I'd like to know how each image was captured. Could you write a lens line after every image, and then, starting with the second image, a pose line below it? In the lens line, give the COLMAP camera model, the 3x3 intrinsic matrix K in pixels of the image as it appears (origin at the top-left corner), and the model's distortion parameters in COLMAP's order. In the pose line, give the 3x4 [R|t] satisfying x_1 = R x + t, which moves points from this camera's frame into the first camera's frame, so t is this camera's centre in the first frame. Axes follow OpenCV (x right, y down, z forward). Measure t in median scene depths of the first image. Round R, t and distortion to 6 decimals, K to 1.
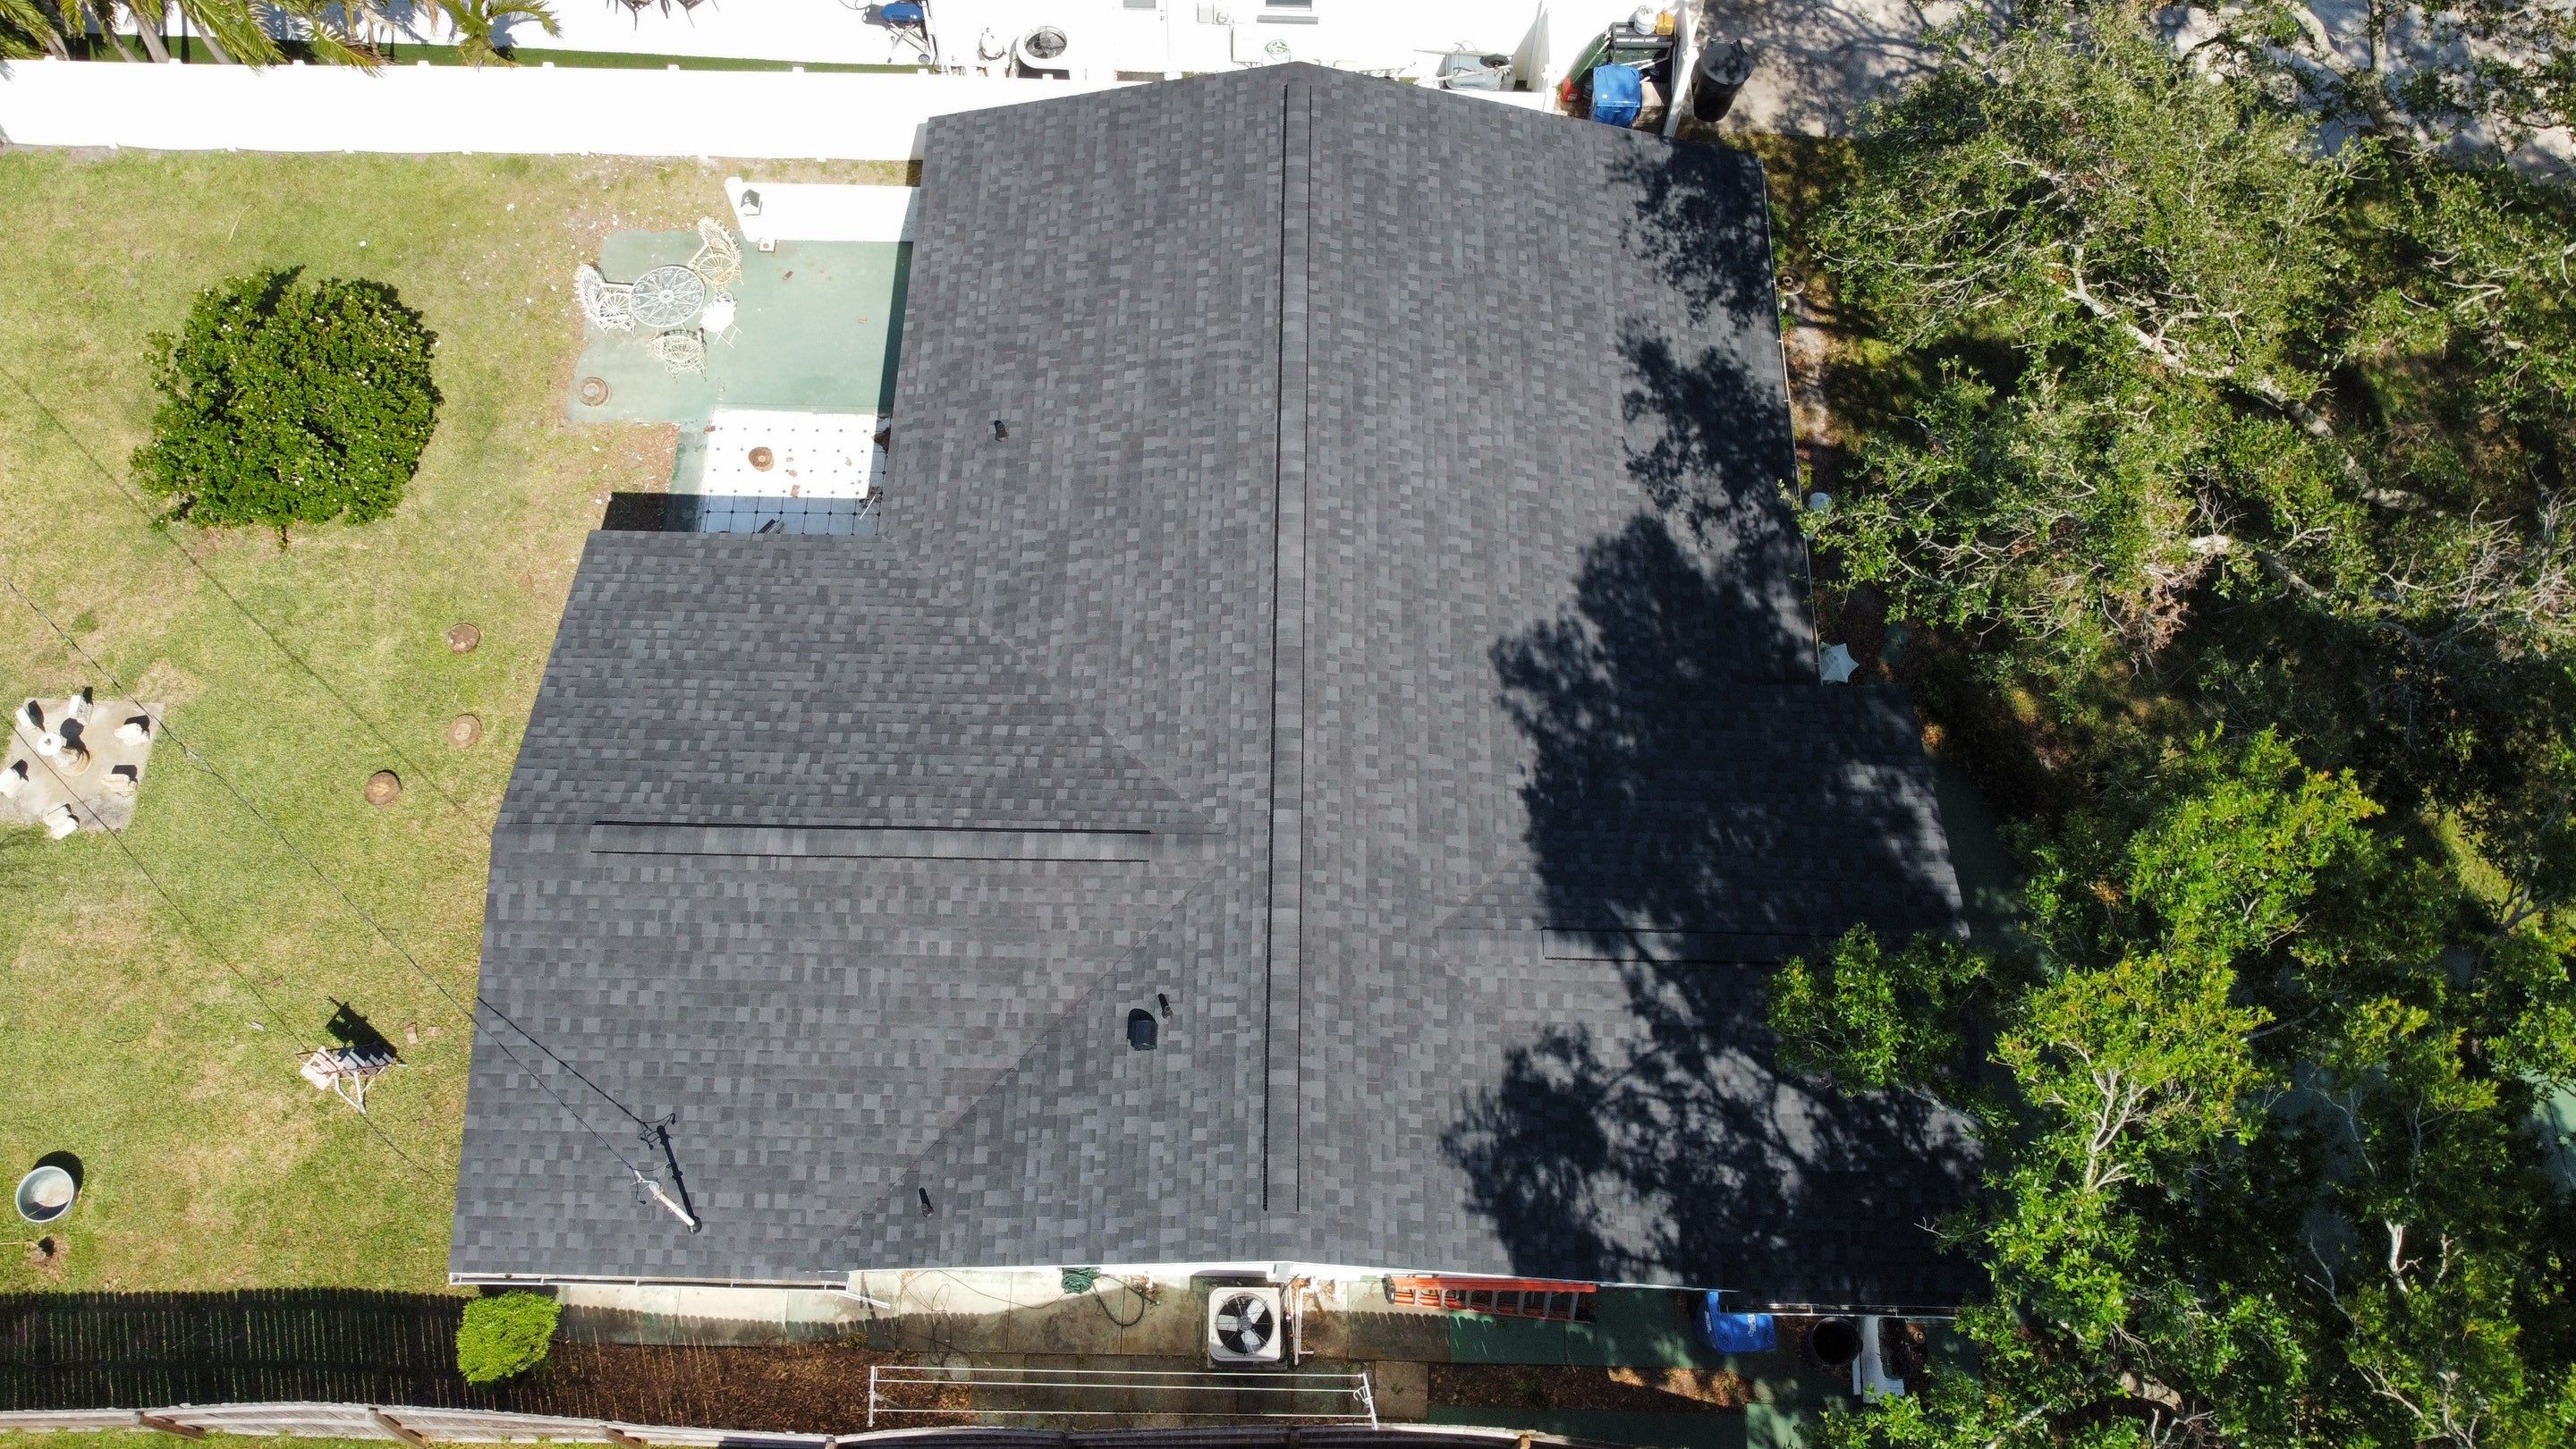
lens RADIAL K [[1938.9, 0, 1281.4], [0, 1938.9, 665.6], [0, 0, 1]] dist [0.002280, 0.001634]
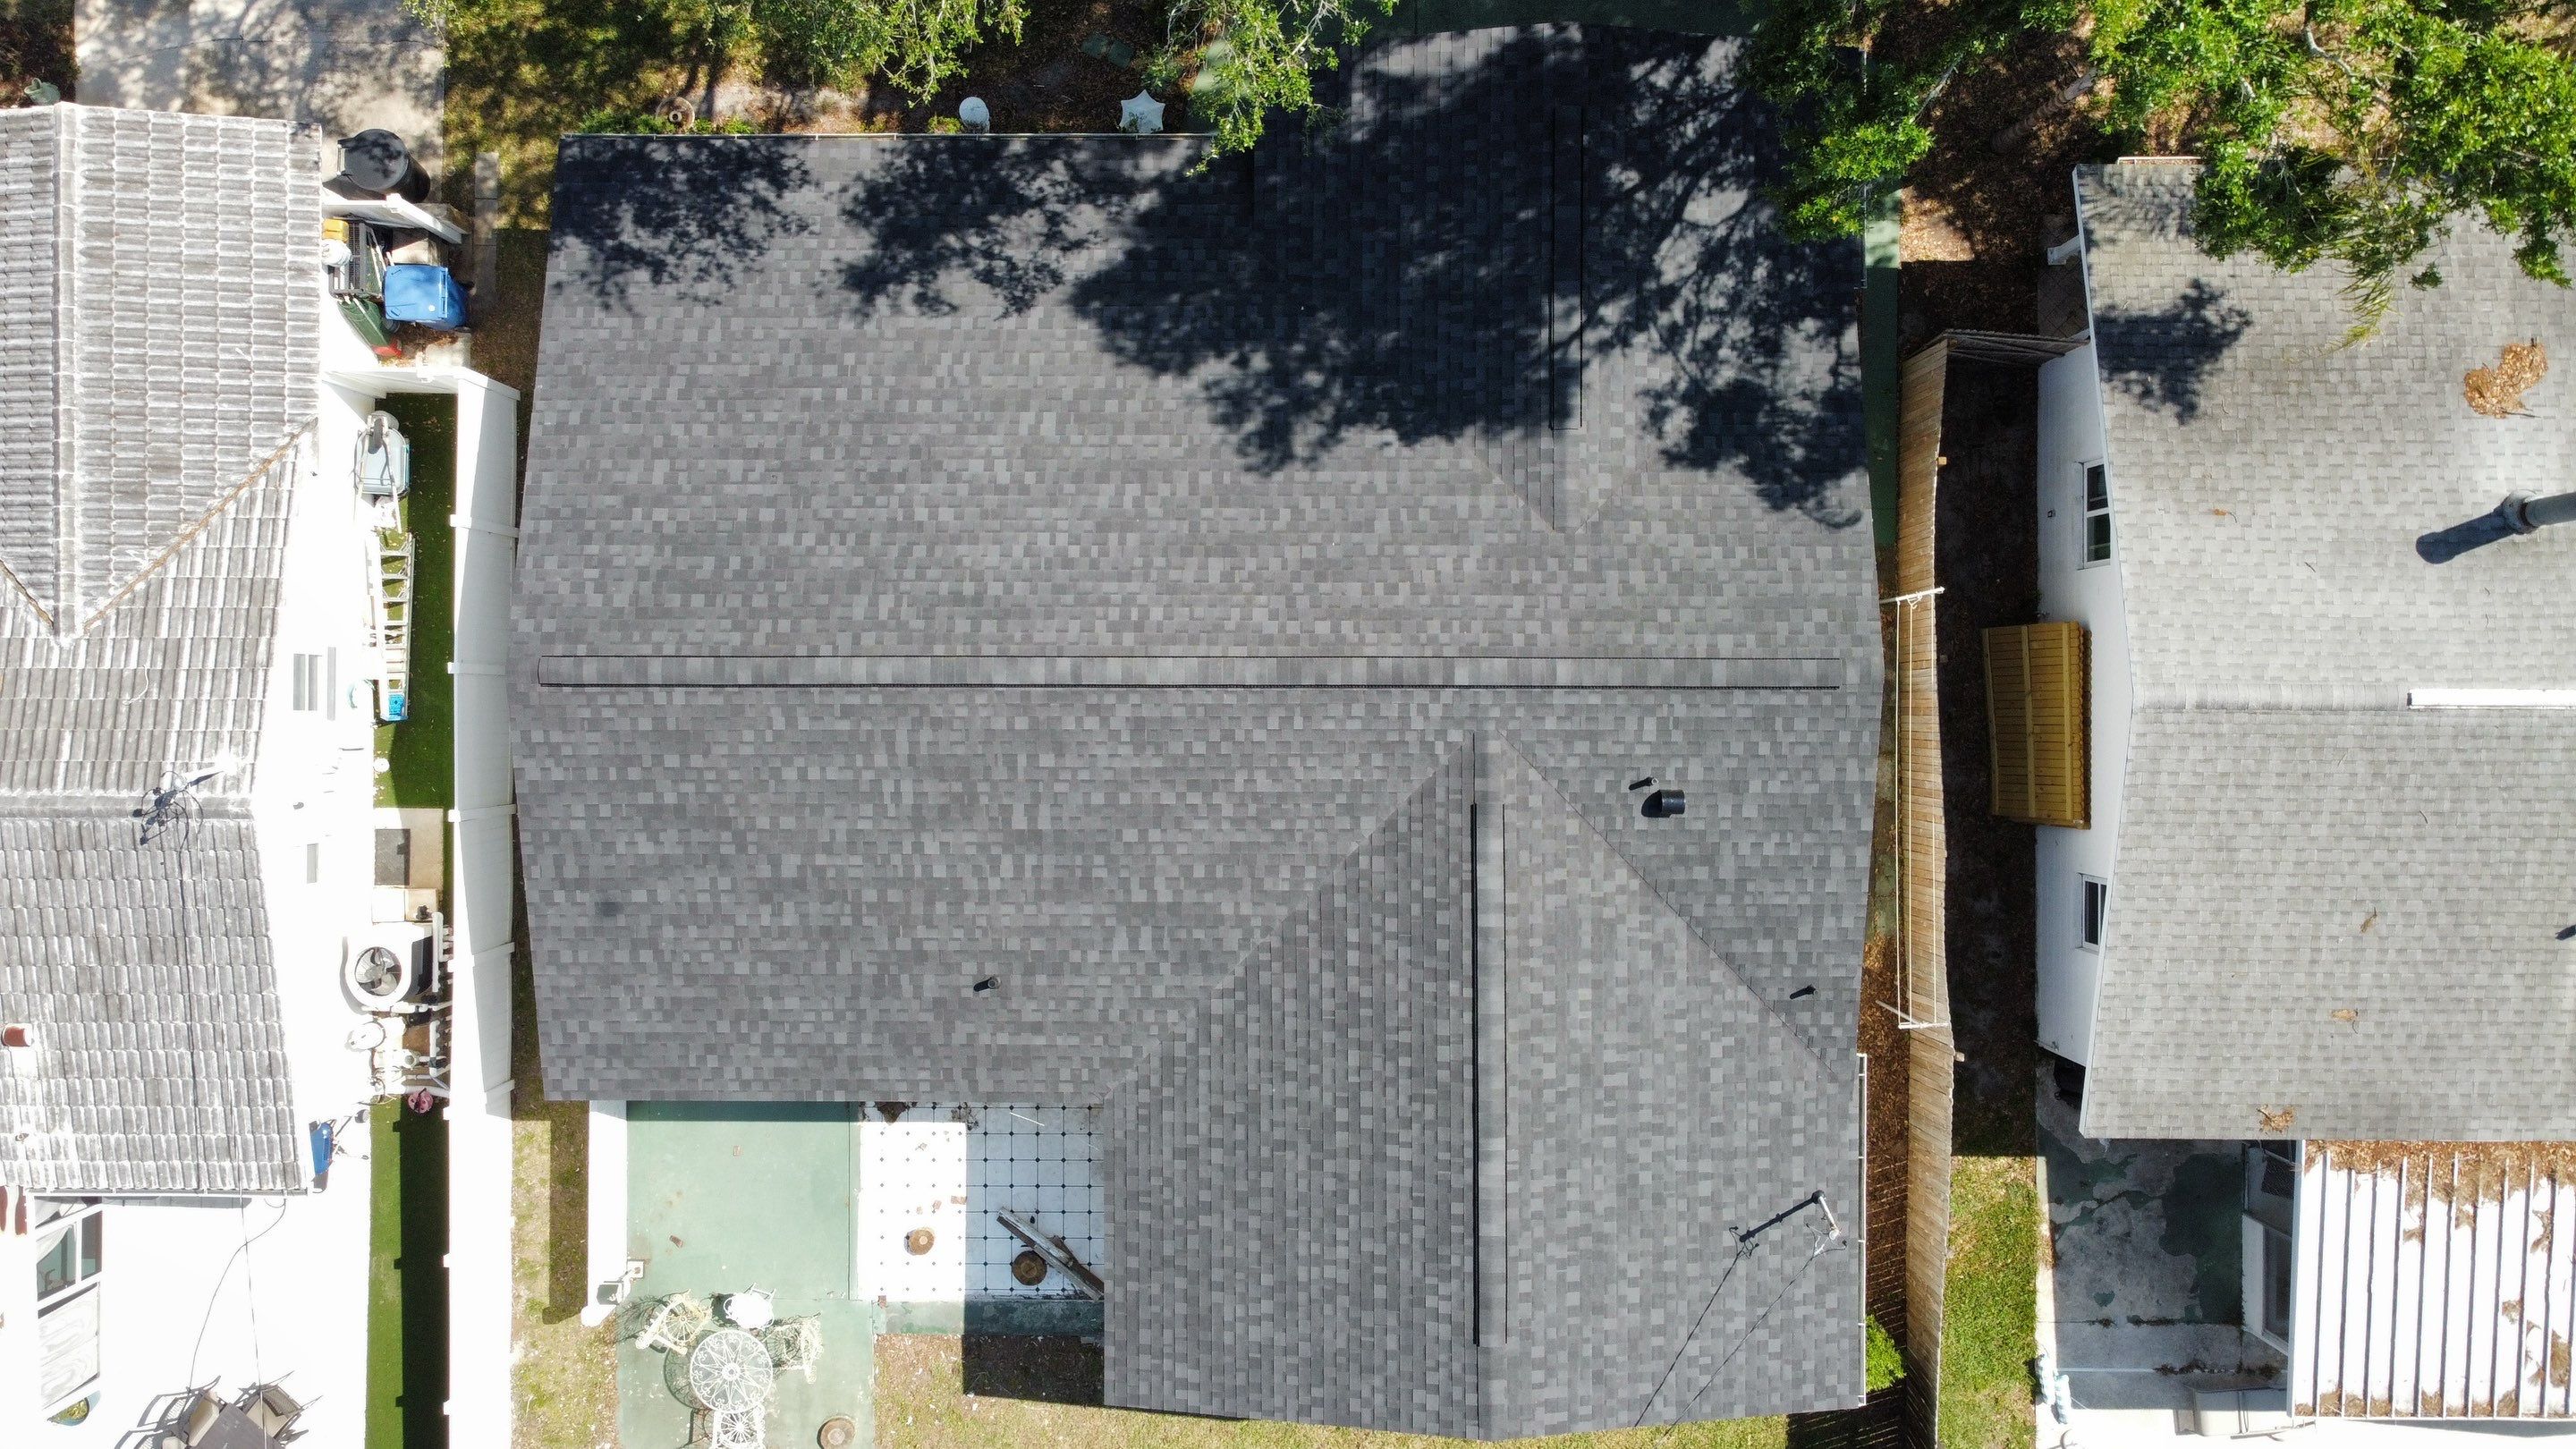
lens RADIAL K [[1940.9, 0, 1223.2], [0, 1940.9, 671.9], [0, 0, 1]] dist [-0.000972, -0.010036]
pose [[-0.012711, -0.999915, -0.002998, 0.007519], [0.907924, -0.012797, 0.418939, -0.435279], [-0.418941, 0.002603, 0.908010, 0.109895]]
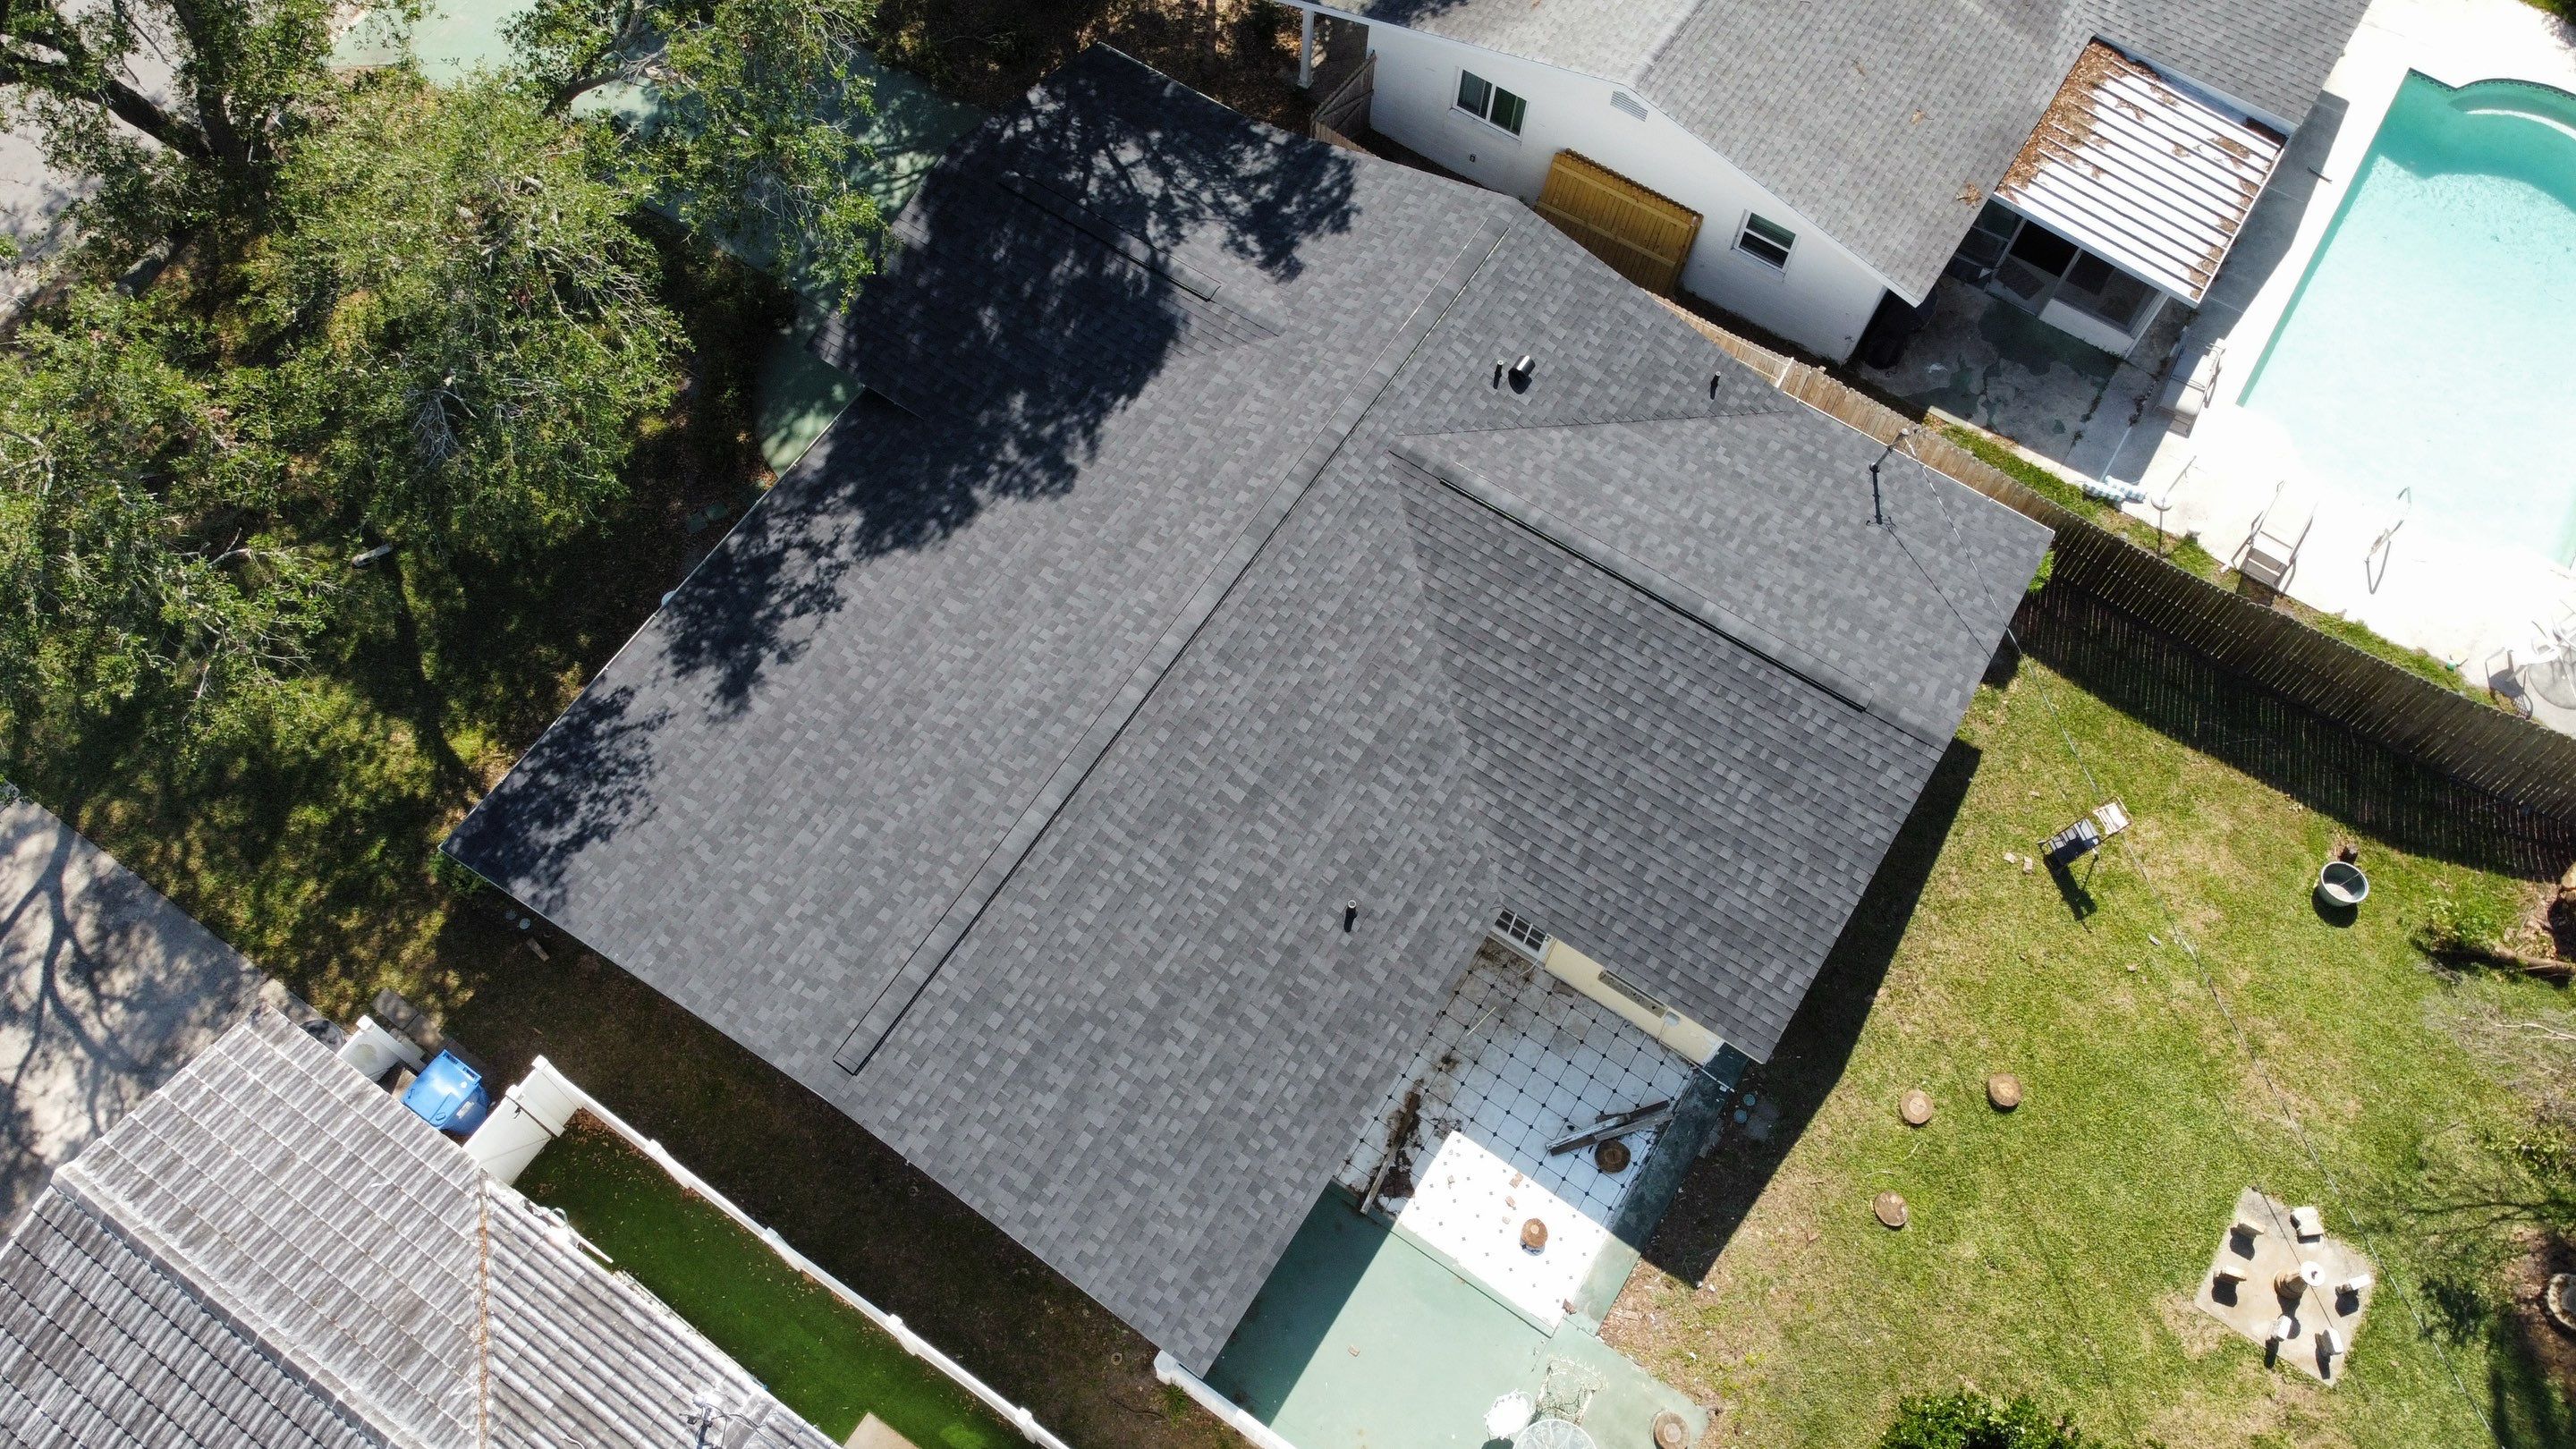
lens RADIAL K [[1950.6, 0, 1194.8], [0, 1950.6, 707.3], [0, 0, 1]] dist [-0.001705, -0.029247]
pose [[-0.836333, -0.498829, 0.227414, -0.265403], [0.484455, -0.478296, 0.732487, -0.873940], [-0.256614, 0.722774, 0.641675, 0.342346]]
